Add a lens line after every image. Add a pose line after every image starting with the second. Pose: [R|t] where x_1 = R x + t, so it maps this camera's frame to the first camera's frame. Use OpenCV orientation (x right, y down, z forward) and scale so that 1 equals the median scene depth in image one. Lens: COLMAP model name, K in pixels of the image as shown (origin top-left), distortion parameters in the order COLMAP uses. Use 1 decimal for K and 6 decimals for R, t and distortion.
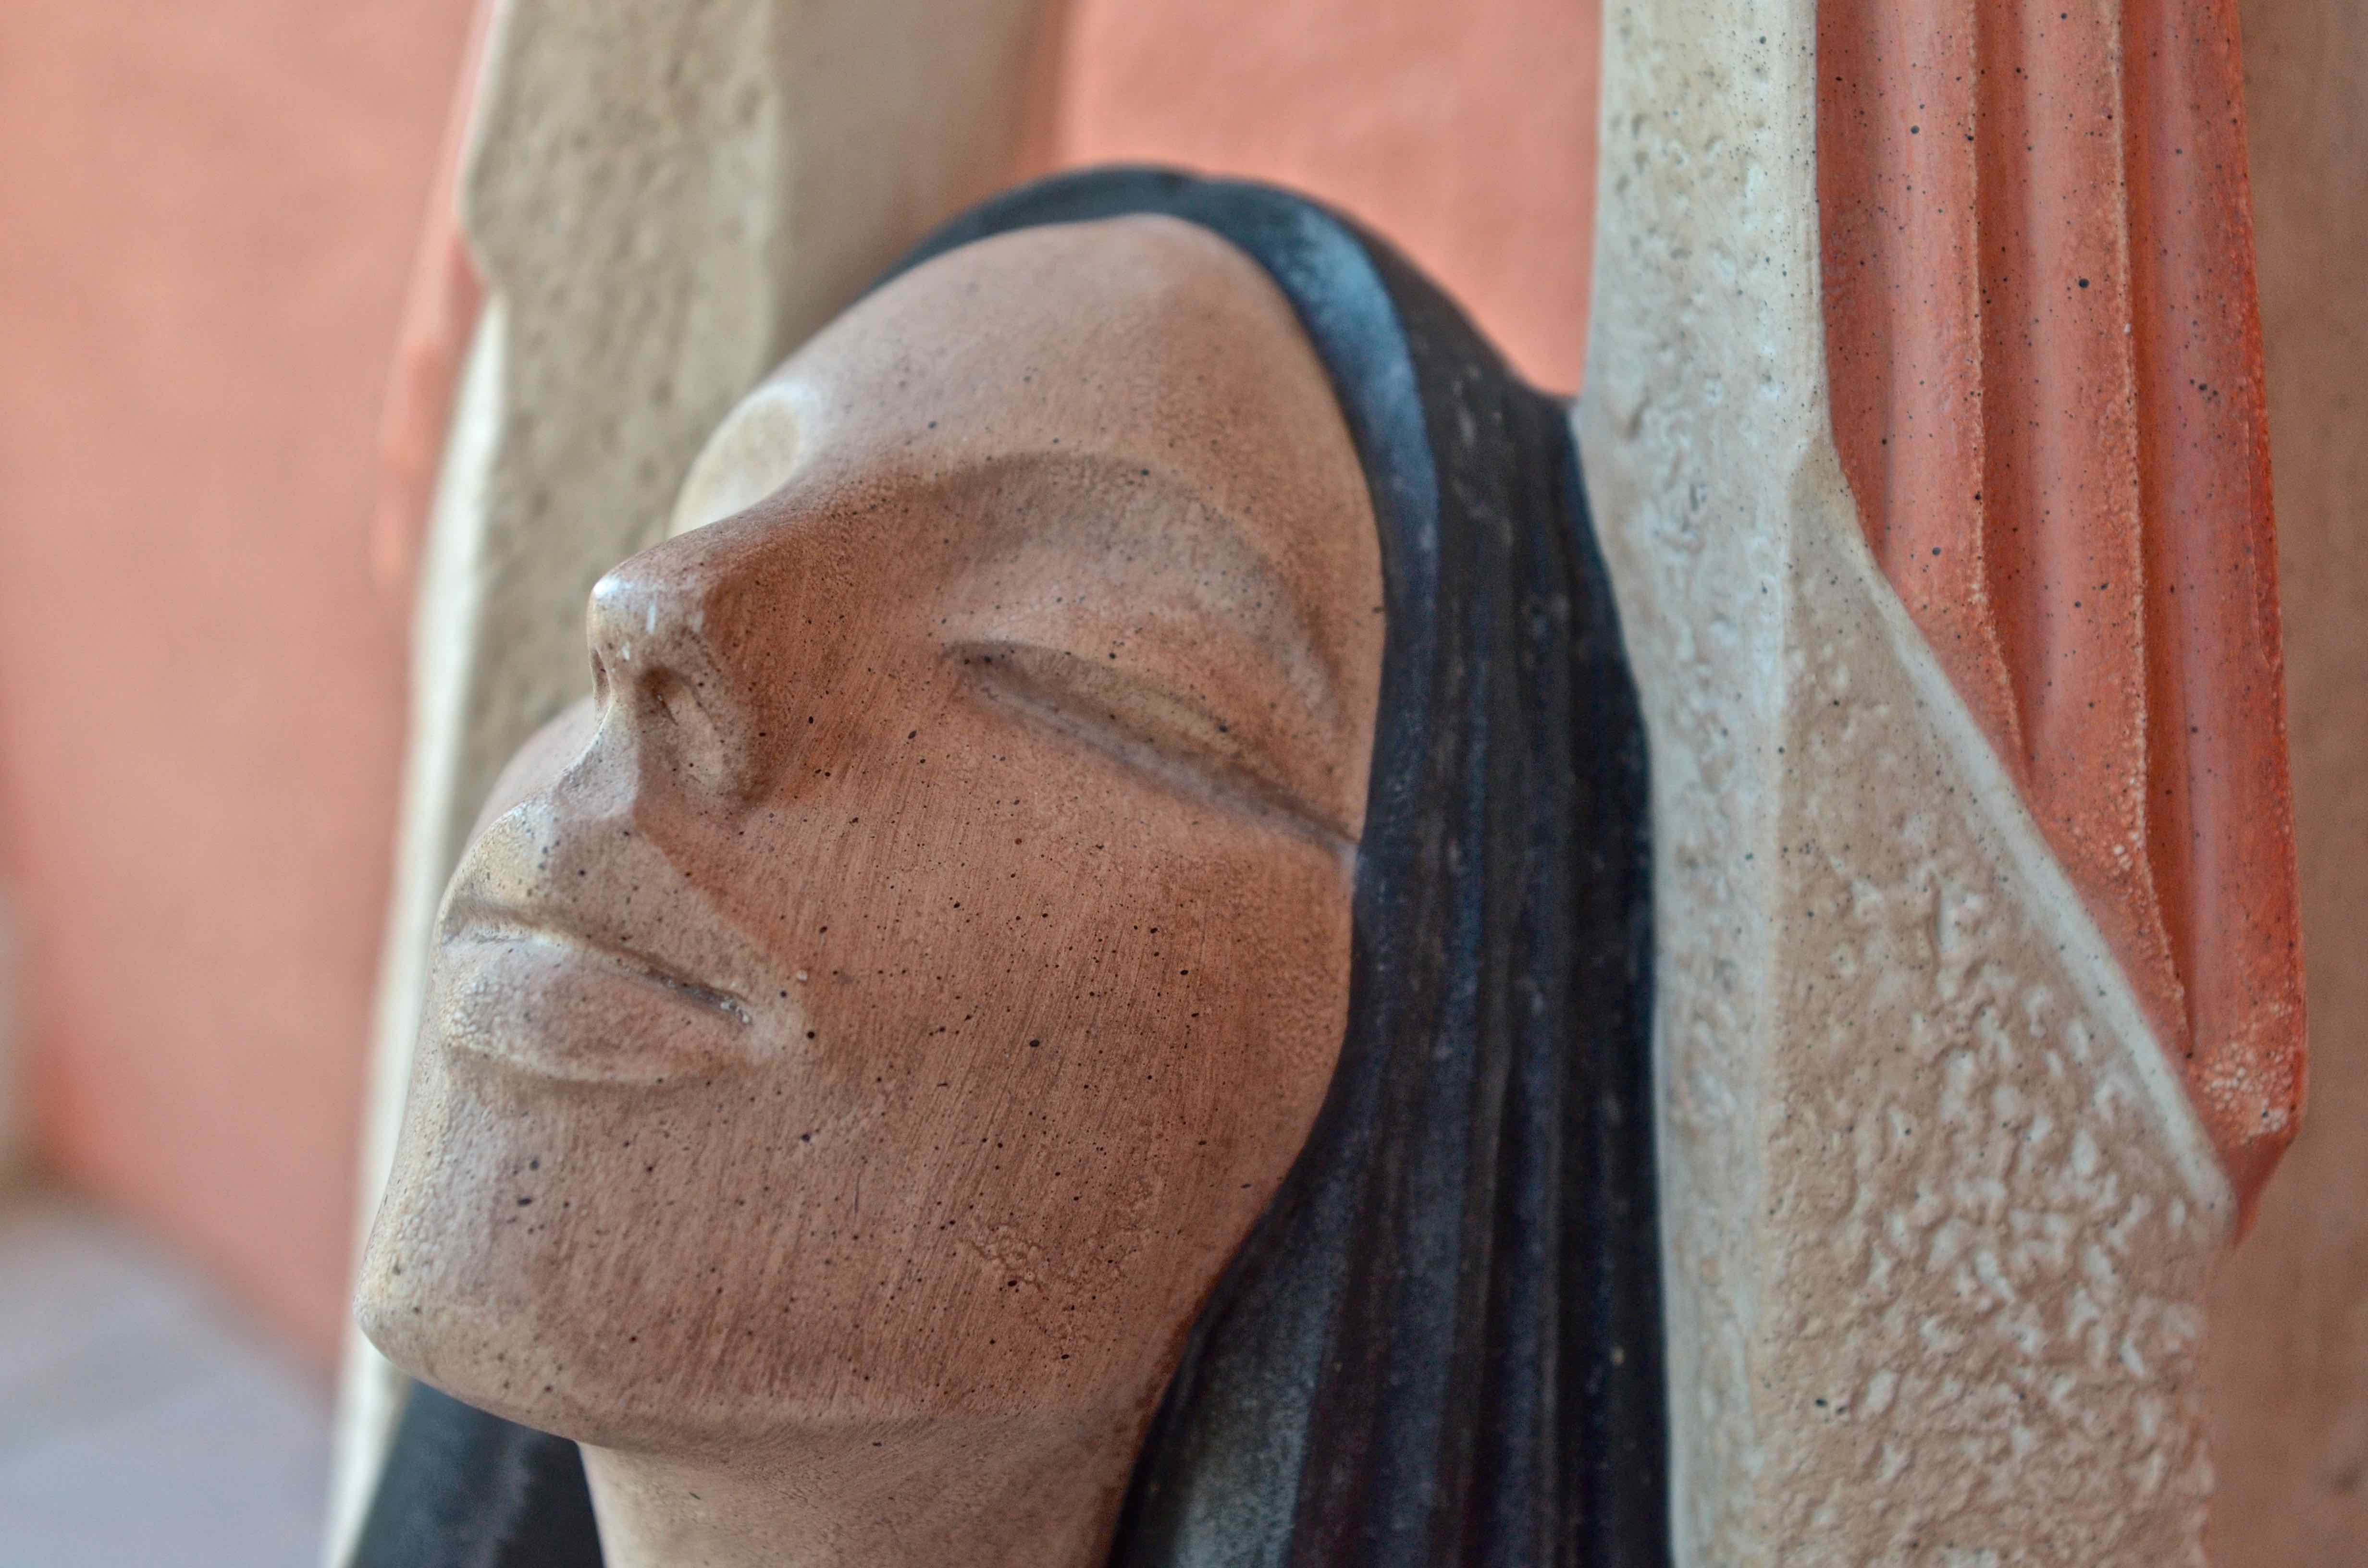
lens RADIAL K [[2949.6, 0, 1194.4], [0, 2949.6, 770.9], [0, 0, 1]] dist [-0.098690, 0.000000]
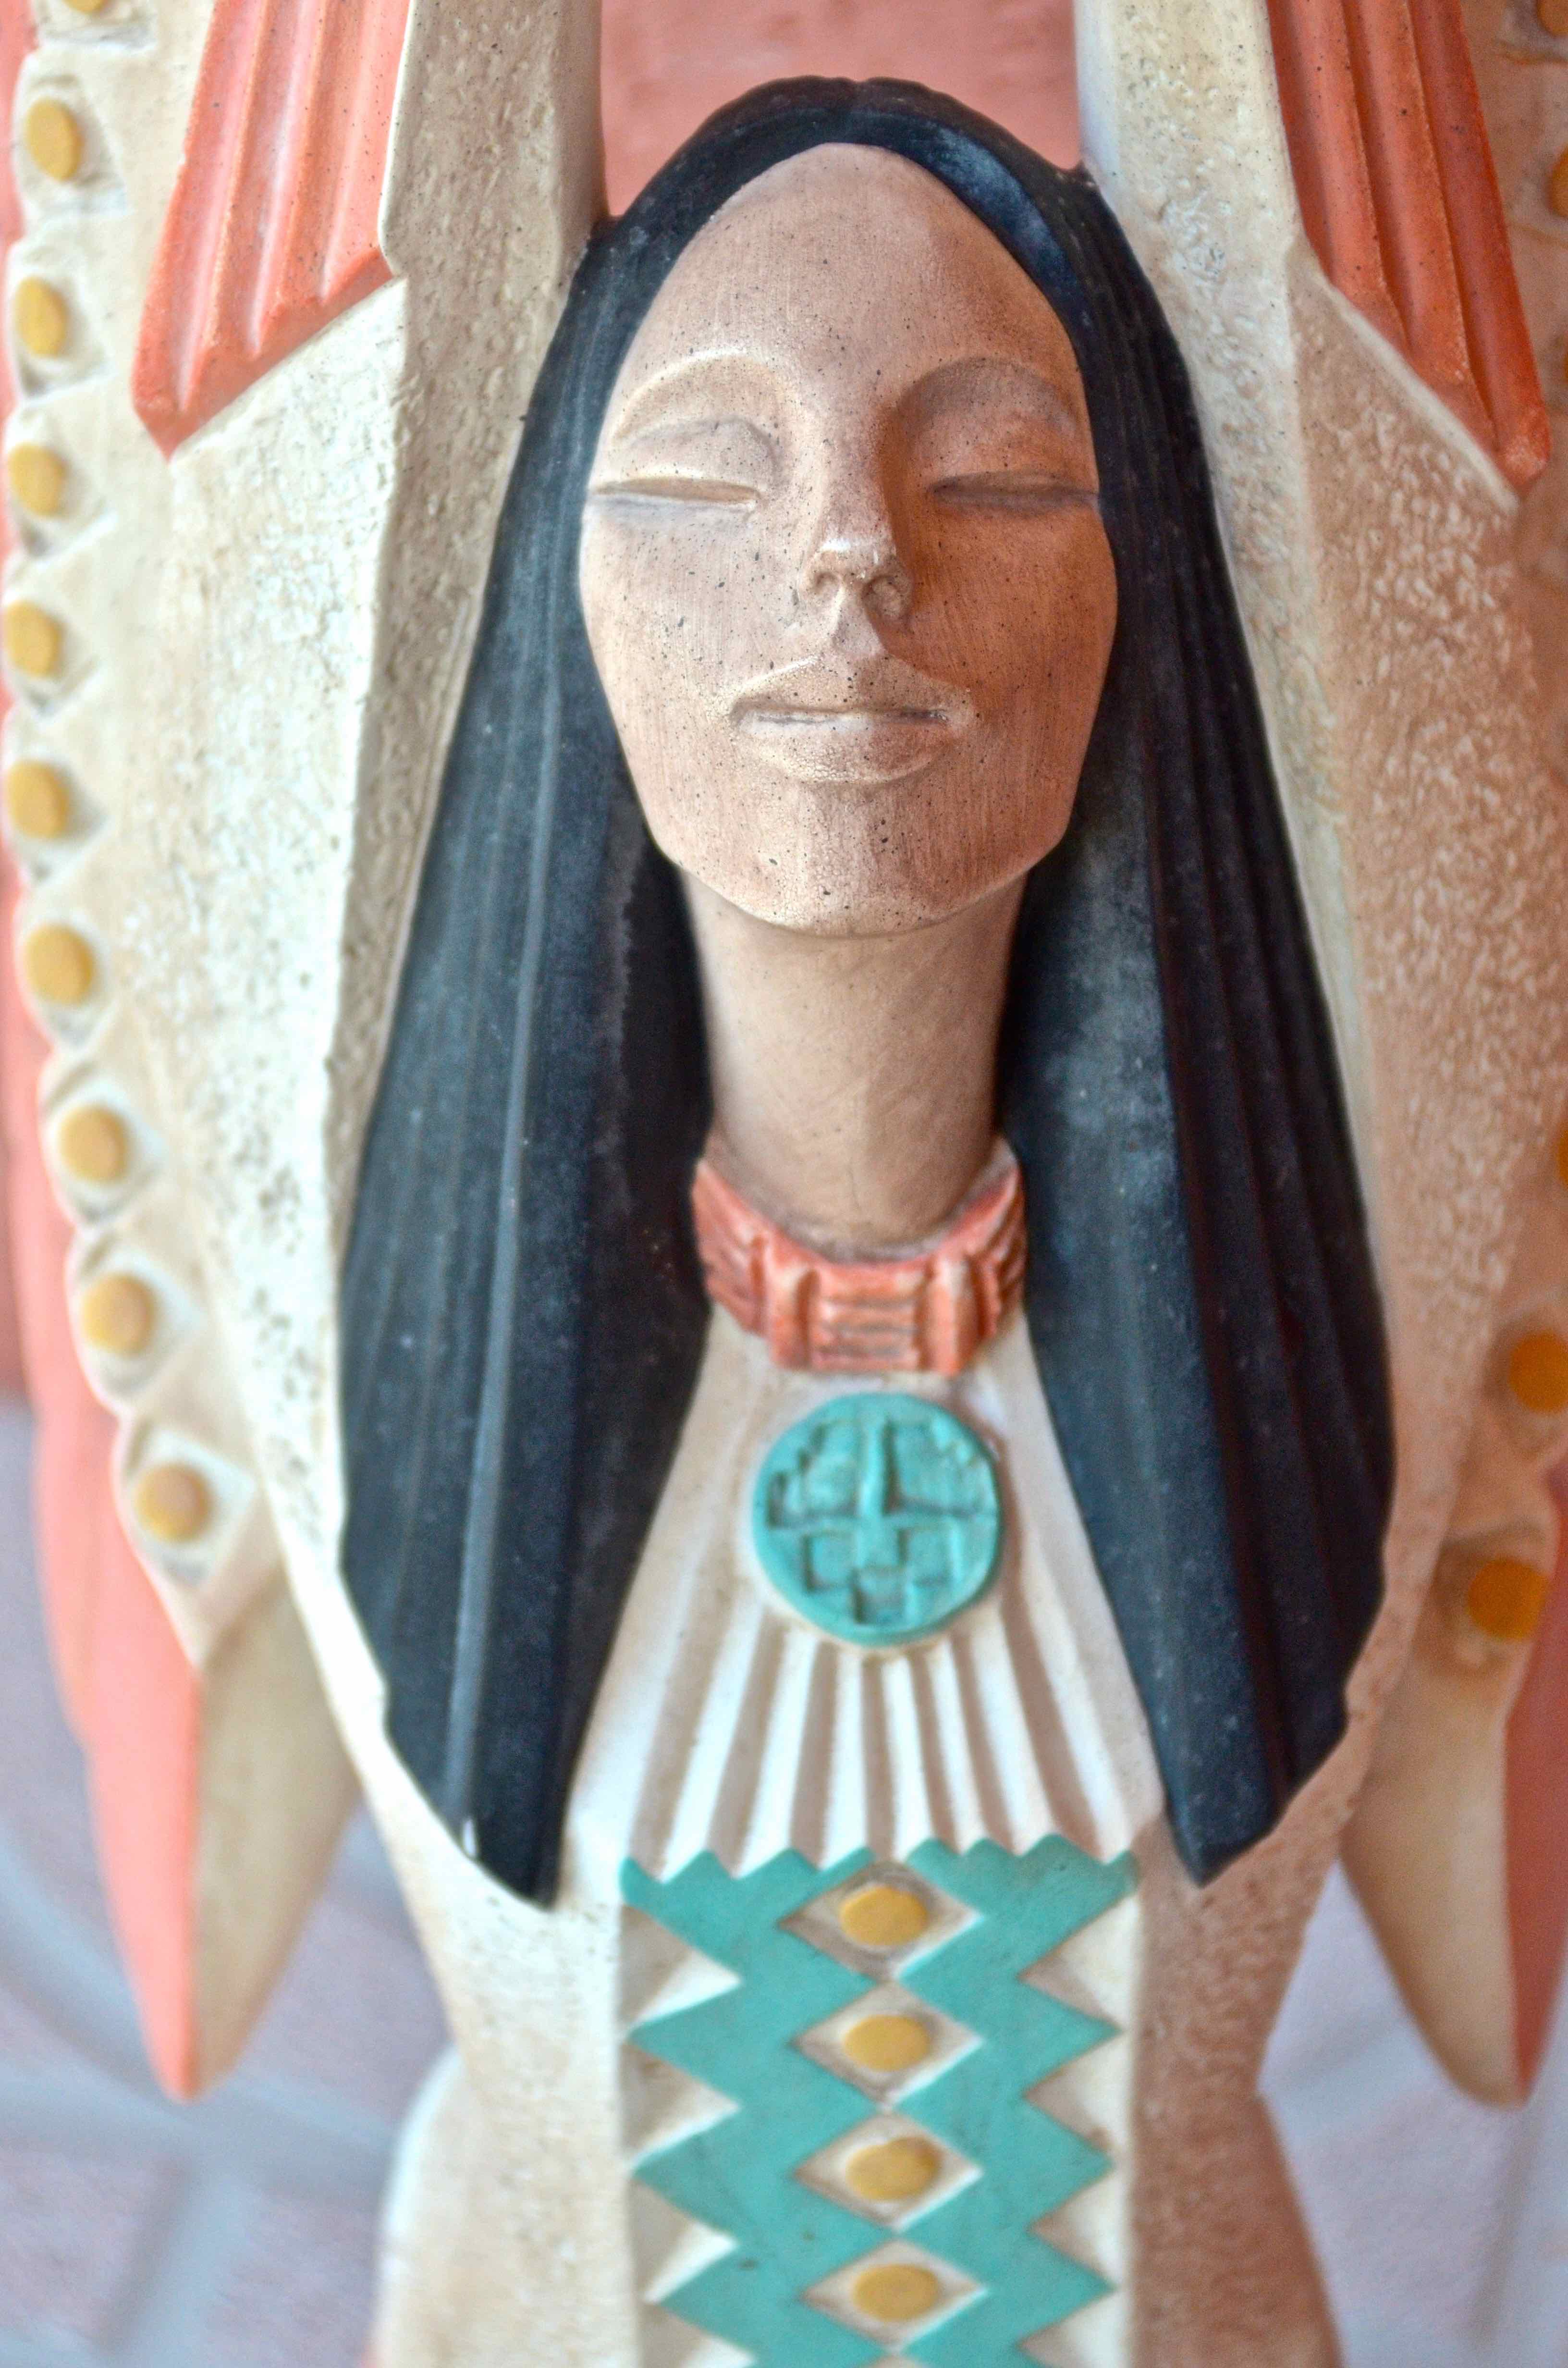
lens RADIAL K [[8493.5, 0, 779.2], [0, 8493.5, 1178.5], [0, 0, 1]] dist [0.454822, 0.000000]
pose [[0.854455, -0.369847, 0.364855, -2.261131], [0.196706, 0.880313, 0.431690, -1.977120], [-0.480846, -0.297091, 0.824939, -3.503721]]
